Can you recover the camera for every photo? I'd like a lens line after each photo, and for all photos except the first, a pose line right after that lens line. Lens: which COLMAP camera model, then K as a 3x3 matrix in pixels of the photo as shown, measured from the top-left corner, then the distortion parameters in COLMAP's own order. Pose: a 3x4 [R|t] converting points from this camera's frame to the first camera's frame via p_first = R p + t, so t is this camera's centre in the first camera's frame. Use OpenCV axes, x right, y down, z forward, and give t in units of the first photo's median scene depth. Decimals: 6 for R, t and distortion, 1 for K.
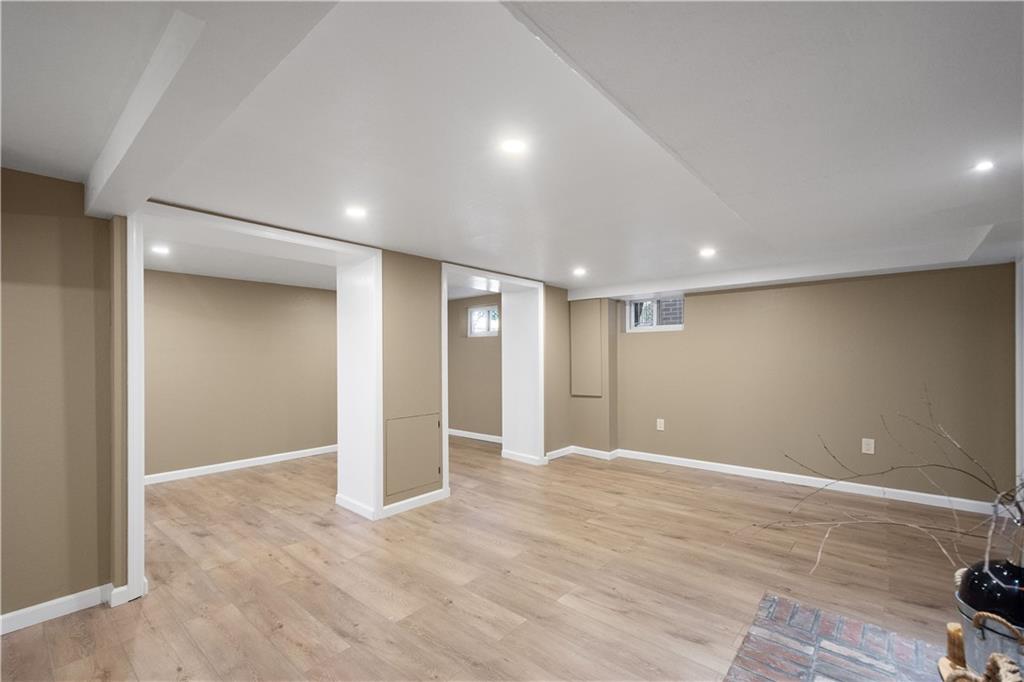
lens RADIAL K [[448.0, 0, 508.9], [0, 448.0, 354.5], [0, 0, 1]] dist [0.000630, -0.000300]
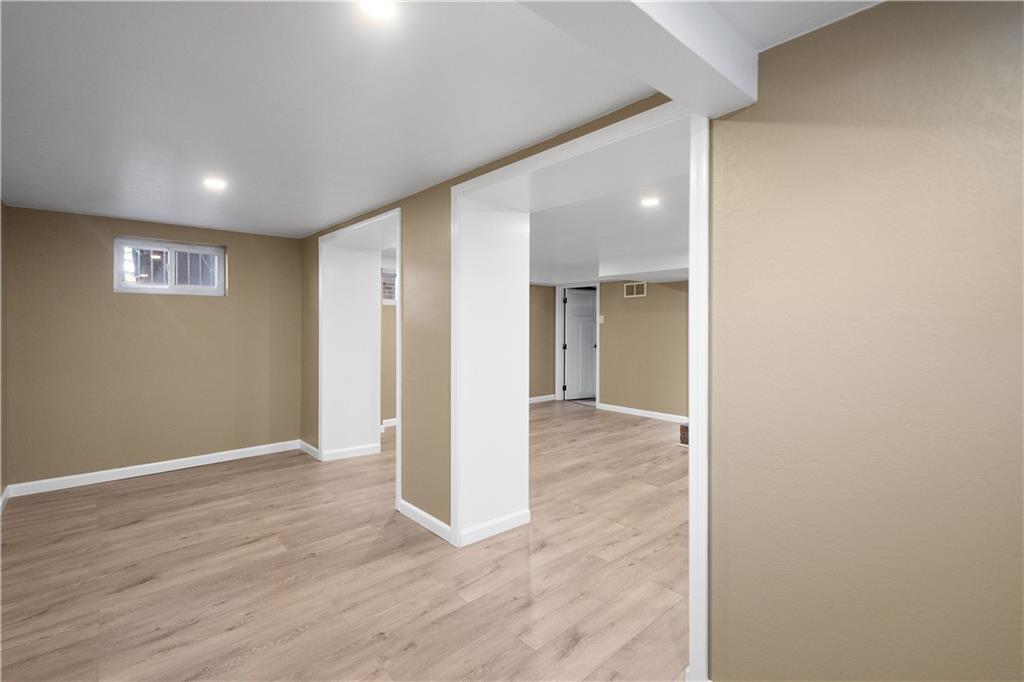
lens RADIAL K [[465.4, 0, 530.5], [0, 465.4, 338.2], [0, 0, 1]] dist [0.001499, 0.000148]
pose [[0.102368, -0.027877, 0.994356, -1.239147], [-0.003270, 0.999592, 0.028361, 0.001093], [-0.994741, -0.006155, 0.102235, 0.971384]]
